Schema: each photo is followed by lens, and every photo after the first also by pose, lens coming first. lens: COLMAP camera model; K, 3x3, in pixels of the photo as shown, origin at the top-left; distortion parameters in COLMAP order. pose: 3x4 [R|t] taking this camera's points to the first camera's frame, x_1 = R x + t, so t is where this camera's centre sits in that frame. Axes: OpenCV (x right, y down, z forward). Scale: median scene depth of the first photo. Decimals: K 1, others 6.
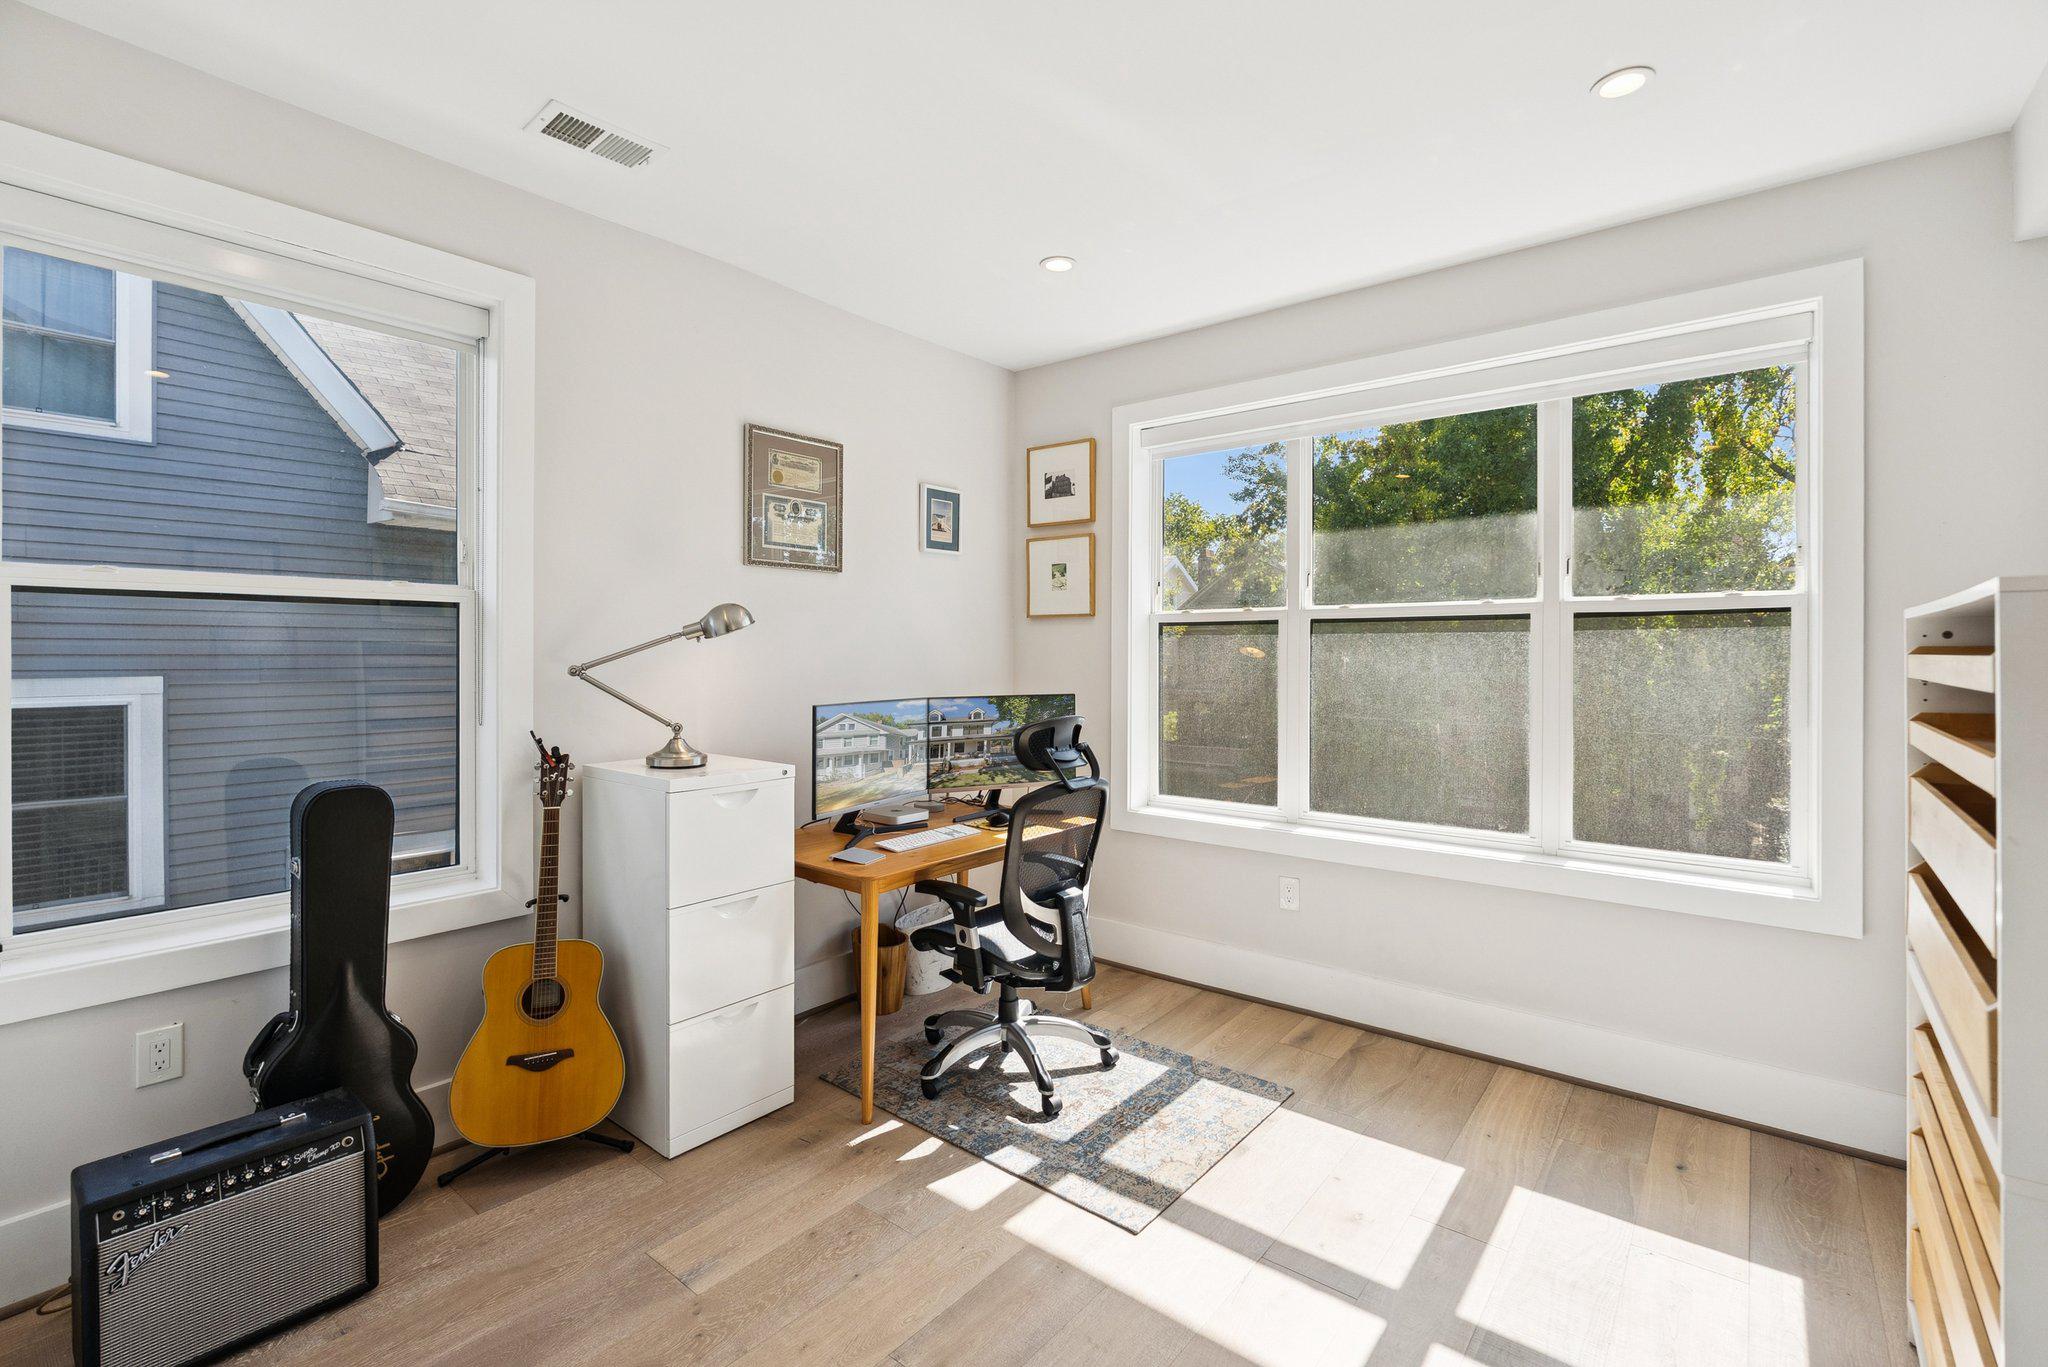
lens RADIAL K [[910.5, 0, 1020.3], [0, 910.5, 662.2], [0, 0, 1]] dist [-0.003422, -0.000046]
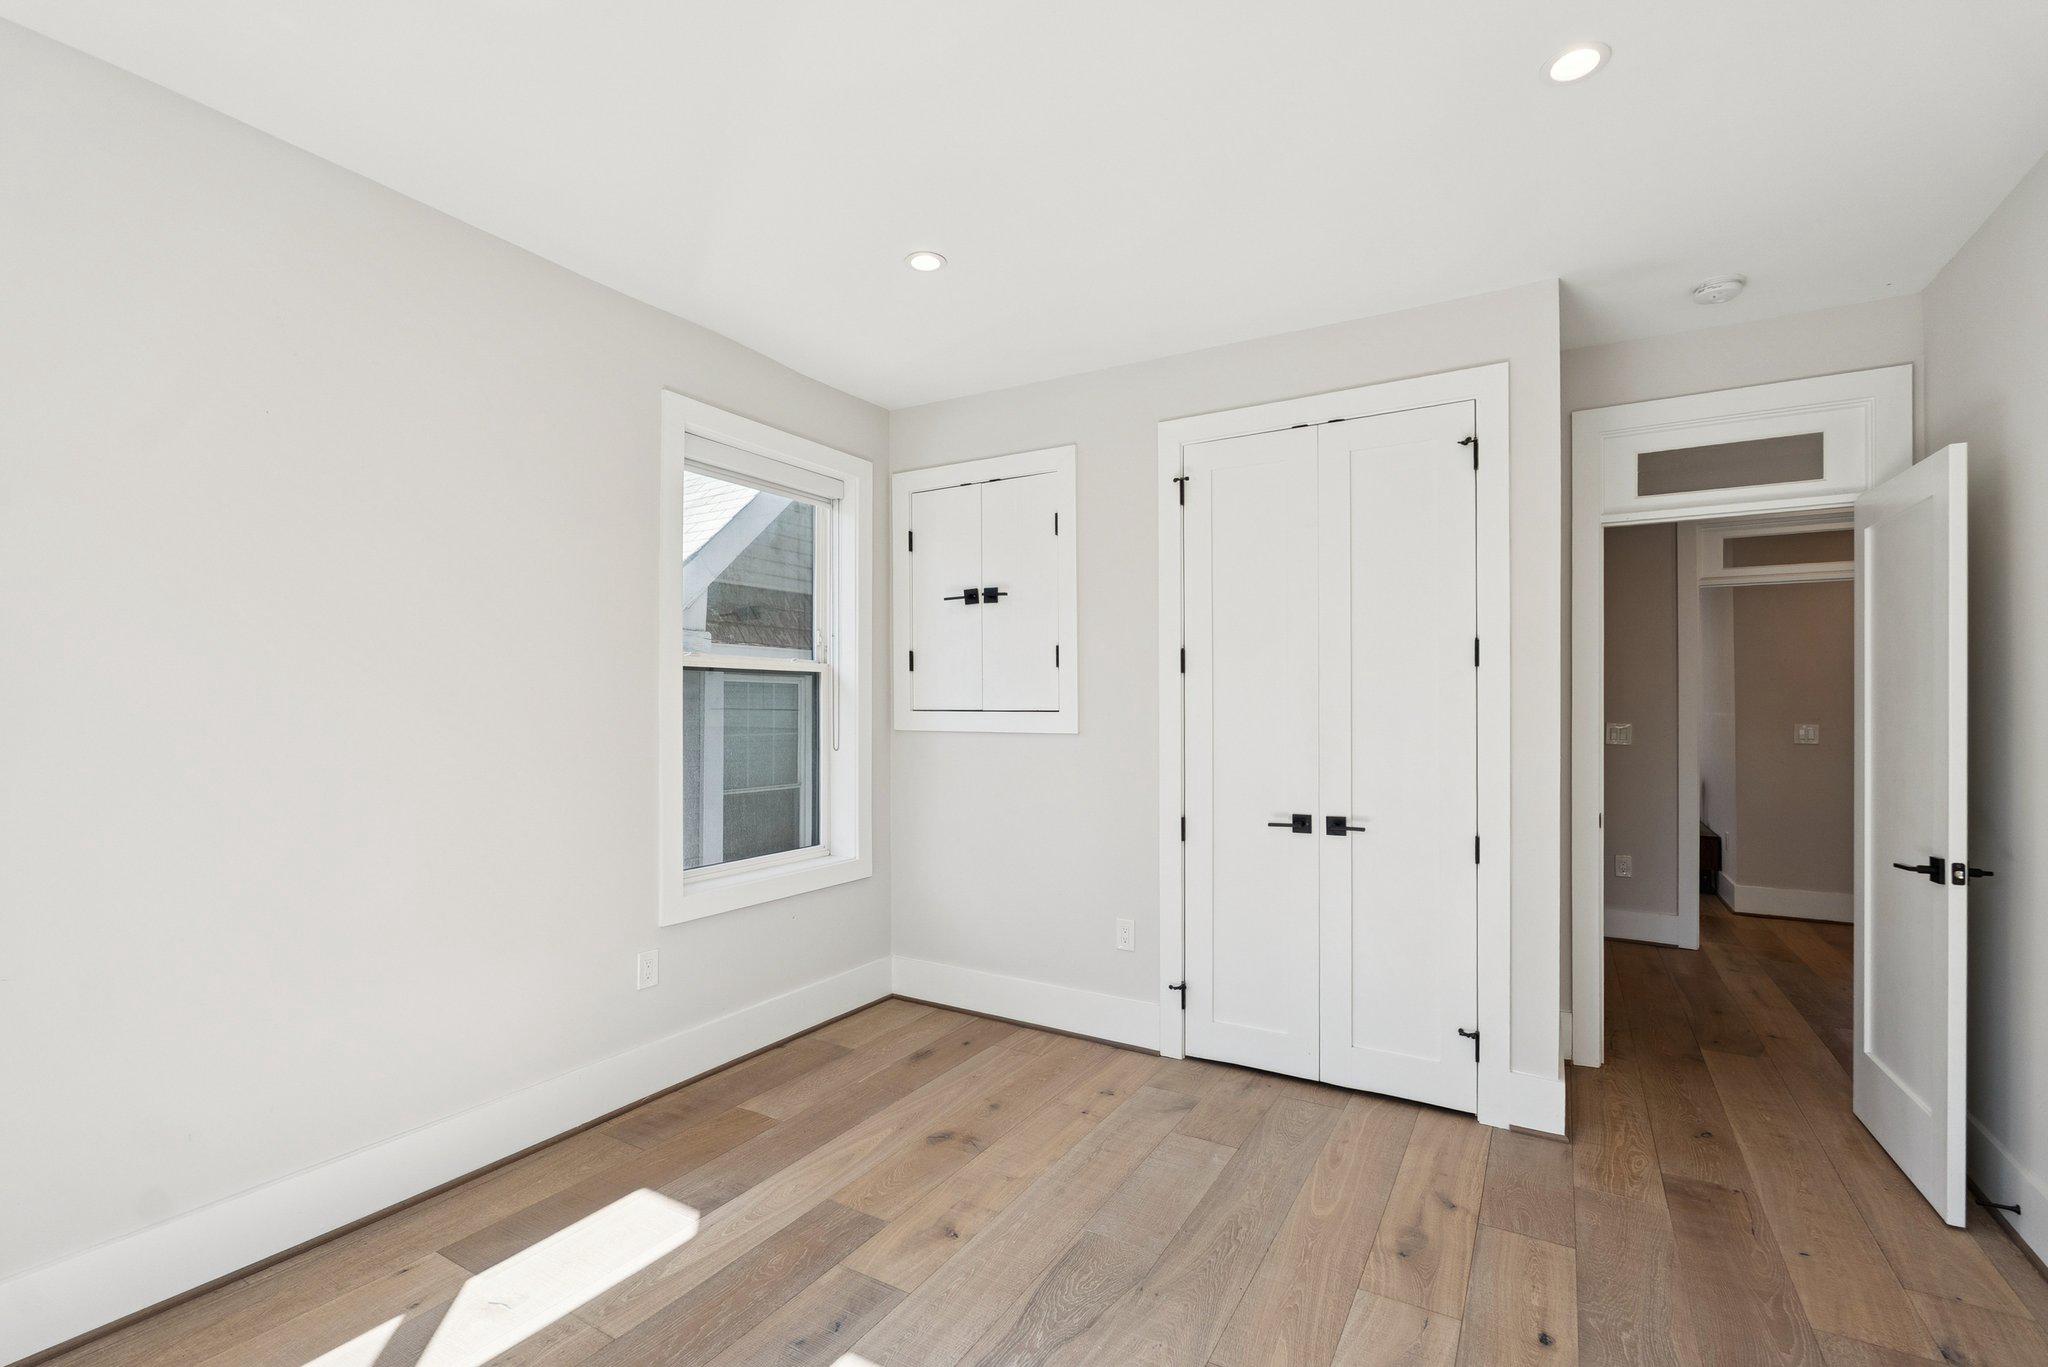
lens RADIAL K [[913.3, 0, 1018.6], [0, 913.3, 706.8], [0, 0, 1]] dist [-0.001033, -0.000076]
pose [[0.987912, 0.004480, 0.154950, -0.603216], [-0.003559, 0.999974, -0.006218, -0.000136], [-0.154974, 0.005591, 0.987903, -0.642767]]
